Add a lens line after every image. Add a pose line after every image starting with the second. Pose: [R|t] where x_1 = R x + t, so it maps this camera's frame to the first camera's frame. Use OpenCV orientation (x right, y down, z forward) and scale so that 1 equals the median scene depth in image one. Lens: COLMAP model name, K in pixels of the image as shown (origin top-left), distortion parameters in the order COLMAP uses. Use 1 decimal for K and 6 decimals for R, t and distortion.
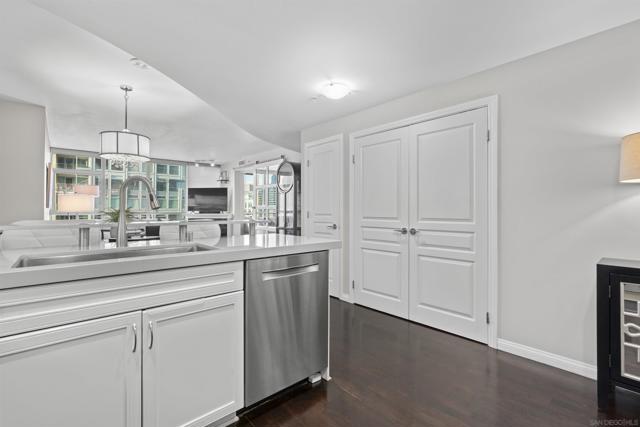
lens RADIAL K [[286.0, 0, 315.9], [0, 286.0, 211.1], [0, 0, 1]] dist [-0.001744, 0.000255]
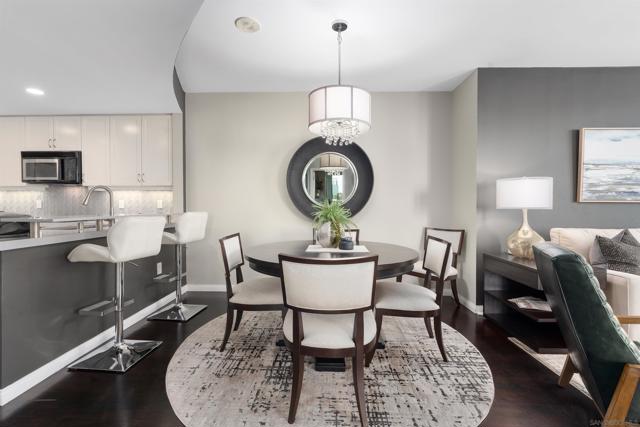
lens RADIAL K [[286.0, 0, 315.9], [0, 286.0, 211.1], [0, 0, 1]] dist [-0.001744, 0.000255]
pose [[-0.689807, 0.007549, -0.723954, -0.052030], [-0.003573, 0.999898, 0.013831, 0.000555], [0.723985, 0.012127, -0.689709, 0.568036]]
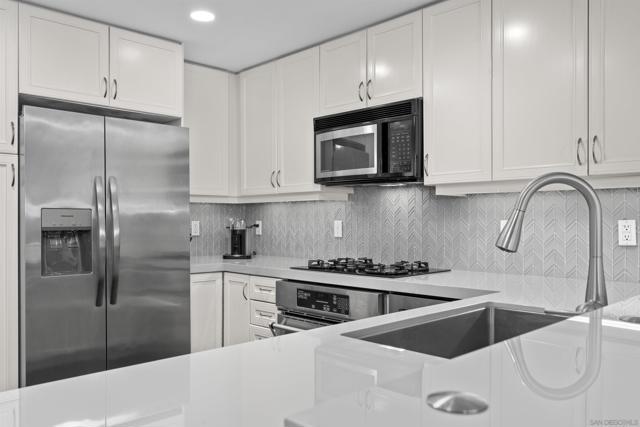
lens RADIAL K [[516.7, 0, 320.0], [0, 516.7, 213.5], [0, 0, 1]] dist [0.001567, 0.002028]
pose [[-0.998921, -0.000663, -0.046434, -0.045141], [-0.000113, 0.999930, -0.011855, -0.009776], [0.046439, -0.011837, -0.998851, 0.316199]]
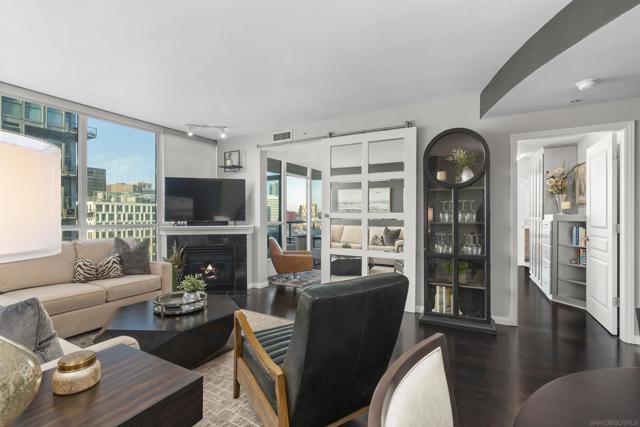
lens RADIAL K [[288.9, 0, 318.9], [0, 288.9, 218.8], [0, 0, 1]] dist [-0.004298, 0.000637]
pose [[0.941354, -0.004863, 0.337386, -0.363423], [0.001541, 0.999948, 0.010111, -0.009872], [-0.337417, -0.008998, 0.941312, 0.410232]]
